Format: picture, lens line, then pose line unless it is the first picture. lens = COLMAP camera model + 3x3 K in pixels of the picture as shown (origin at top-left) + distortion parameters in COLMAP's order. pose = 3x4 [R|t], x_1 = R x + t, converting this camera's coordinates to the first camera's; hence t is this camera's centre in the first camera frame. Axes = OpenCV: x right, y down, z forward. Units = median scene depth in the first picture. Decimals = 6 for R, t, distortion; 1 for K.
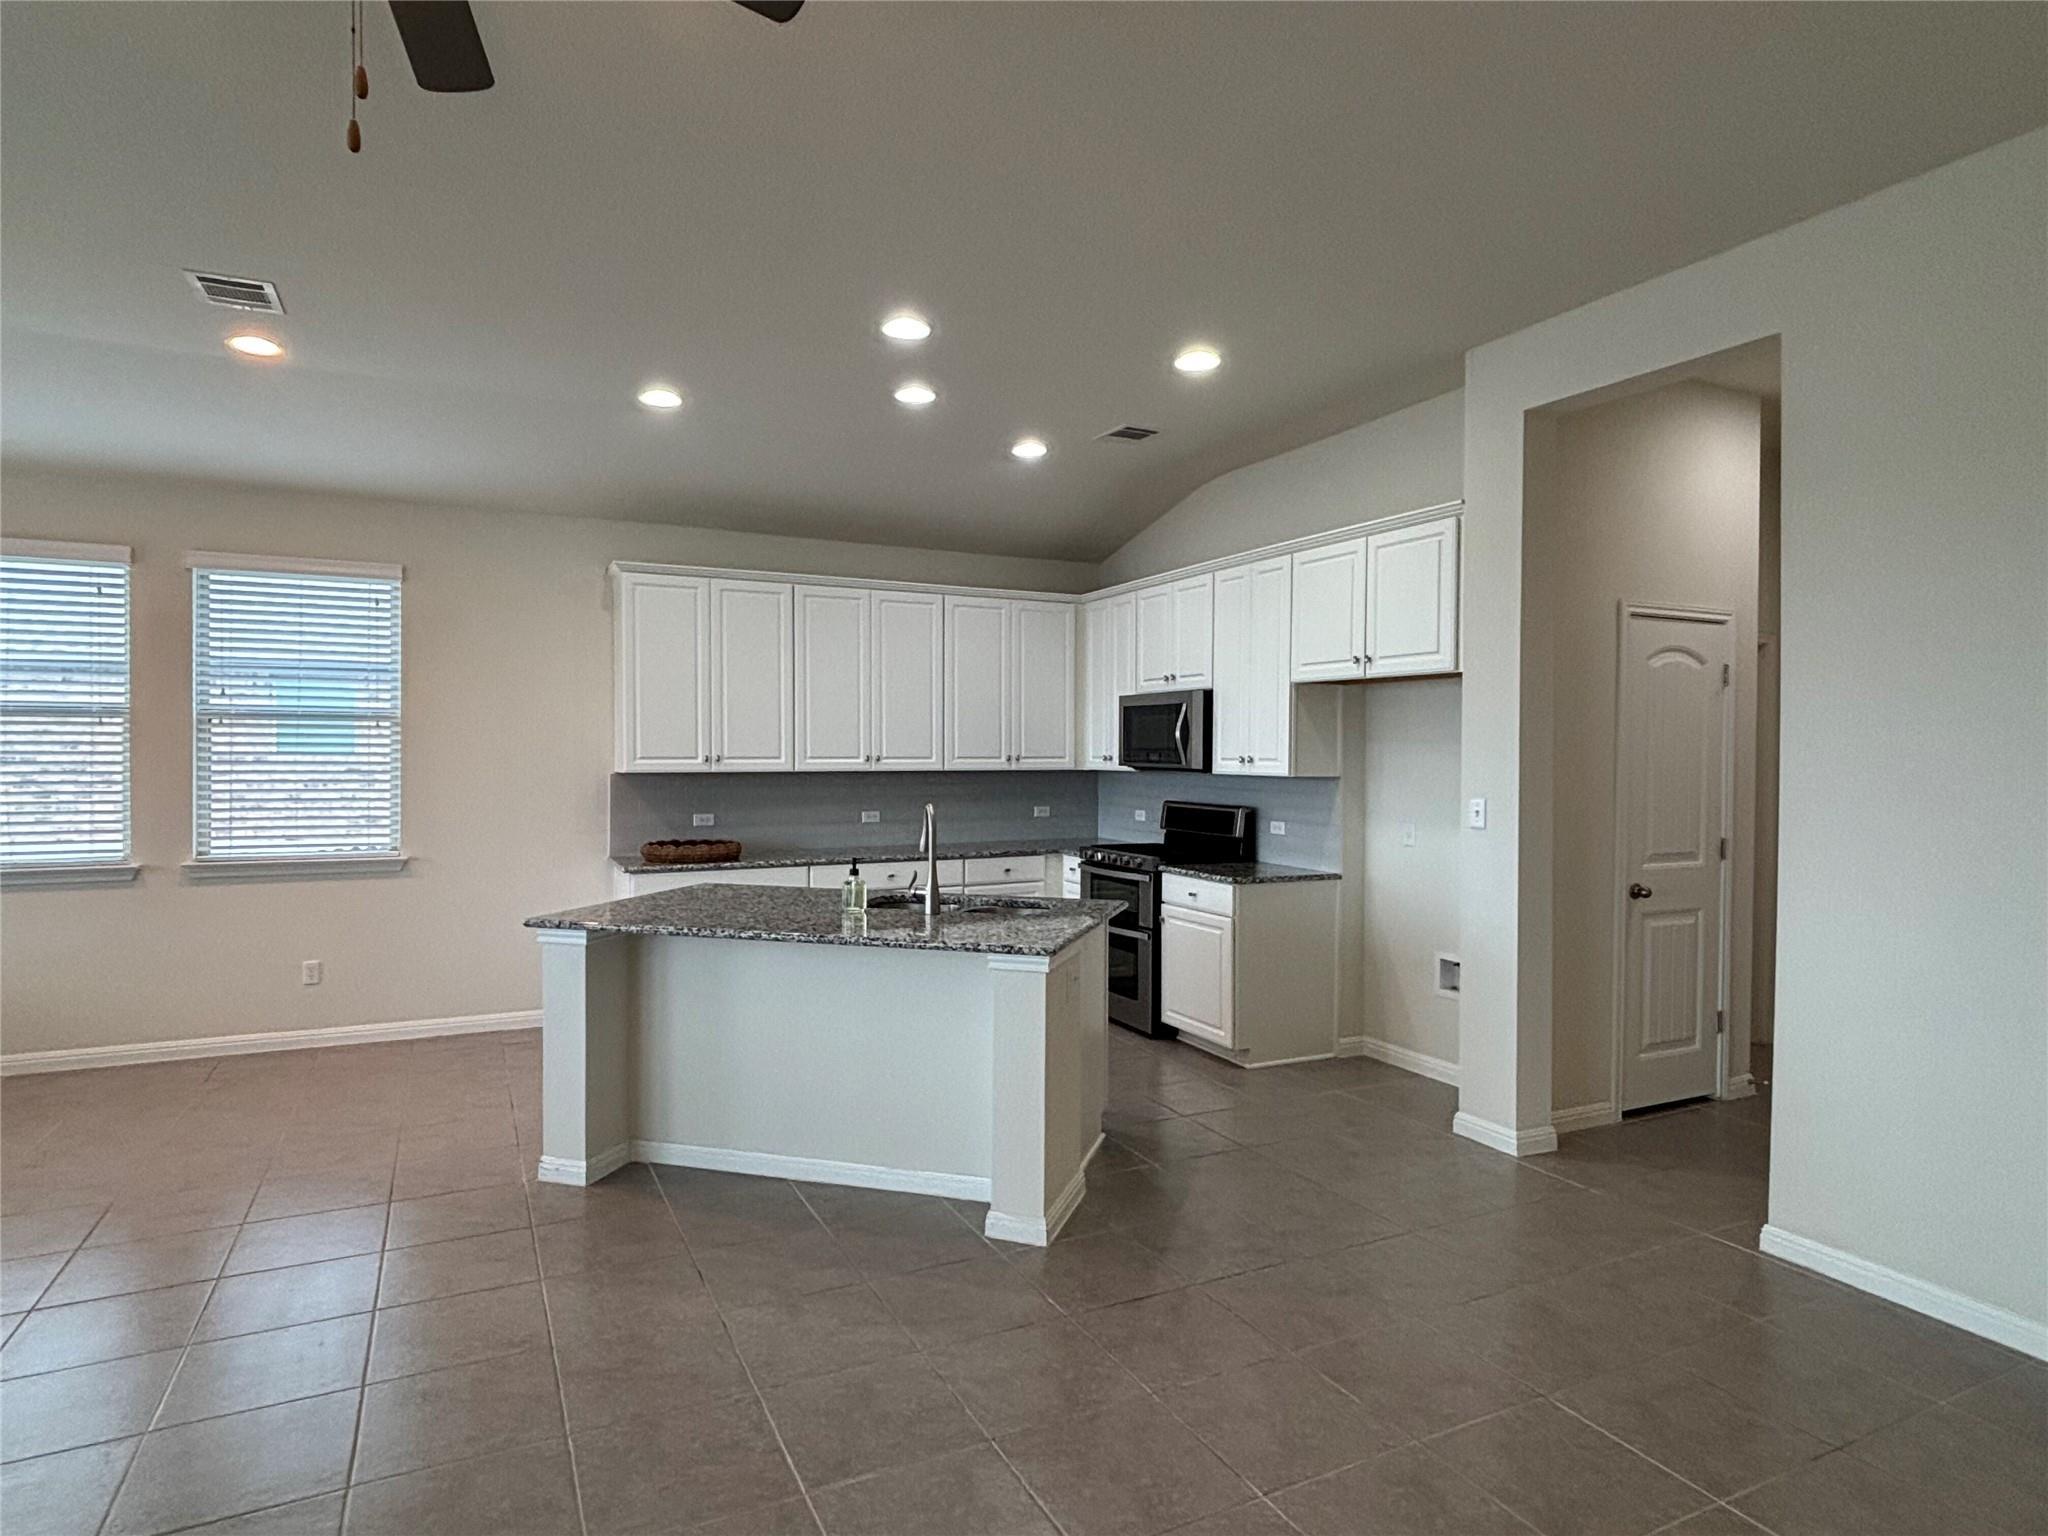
lens RADIAL K [[1155.1, 0, 1014.4], [0, 1155.1, 731.4], [0, 0, 1]] dist [0.064597, -0.057793]
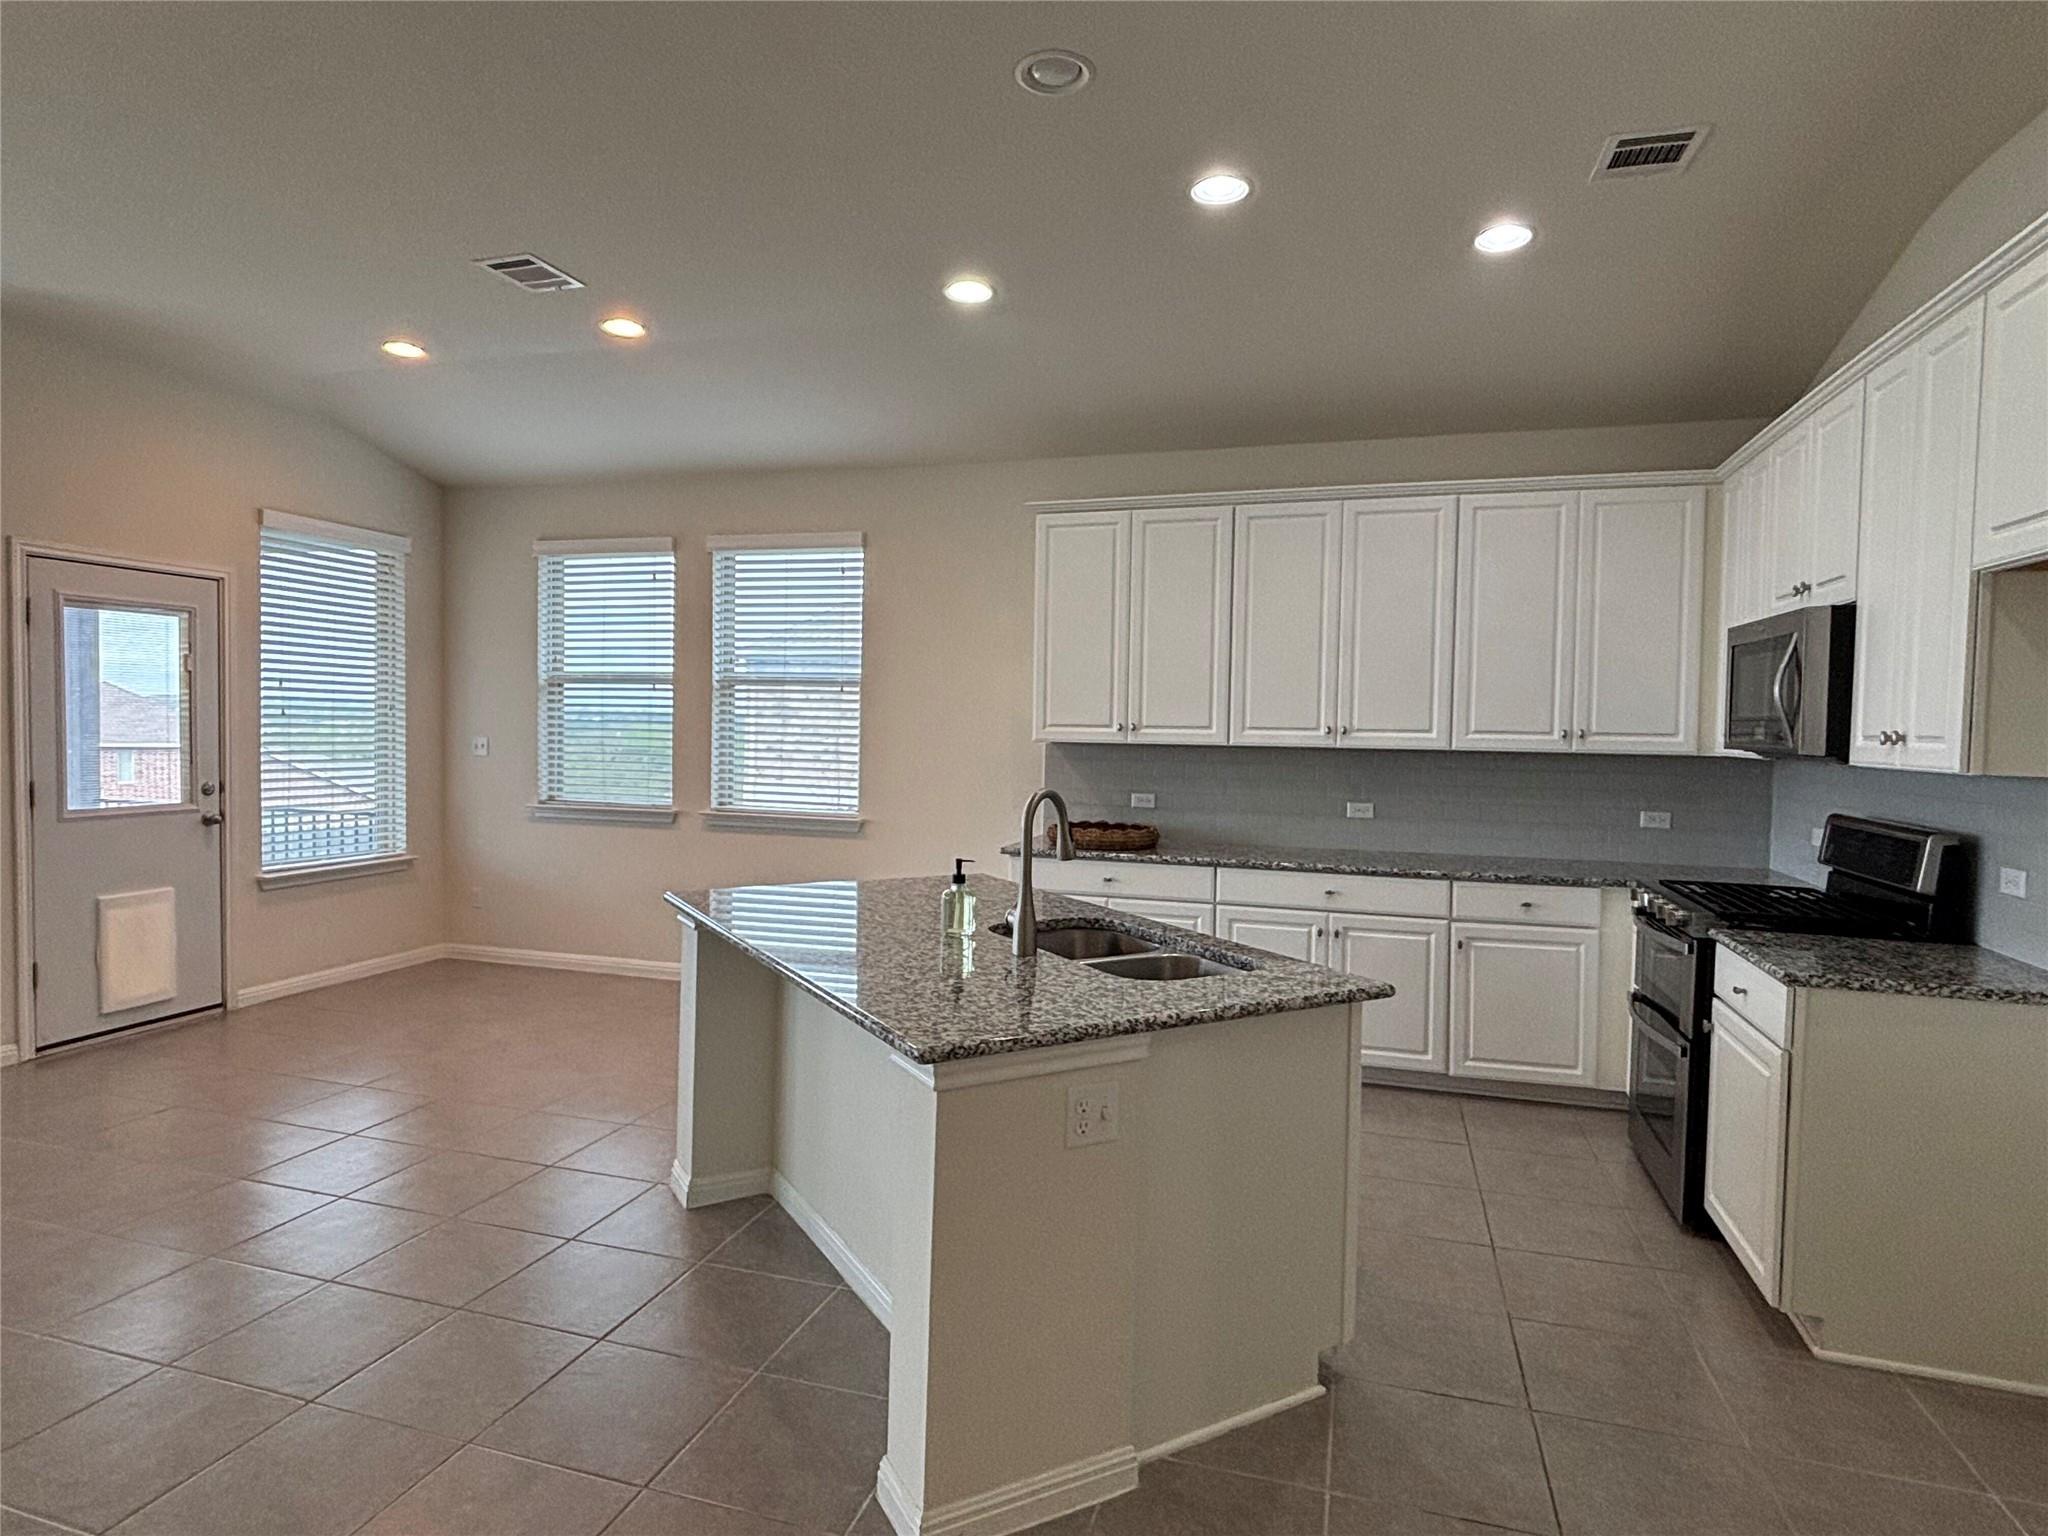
lens RADIAL K [[1155.1, 0, 1014.4], [0, 1155.1, 731.4], [0, 0, 1]] dist [0.064597, -0.057793]
pose [[0.721881, 0.013494, -0.691885, 0.260181], [-0.003042, 0.999862, 0.016326, 0.013469], [0.692010, -0.009681, 0.721823, 0.353006]]
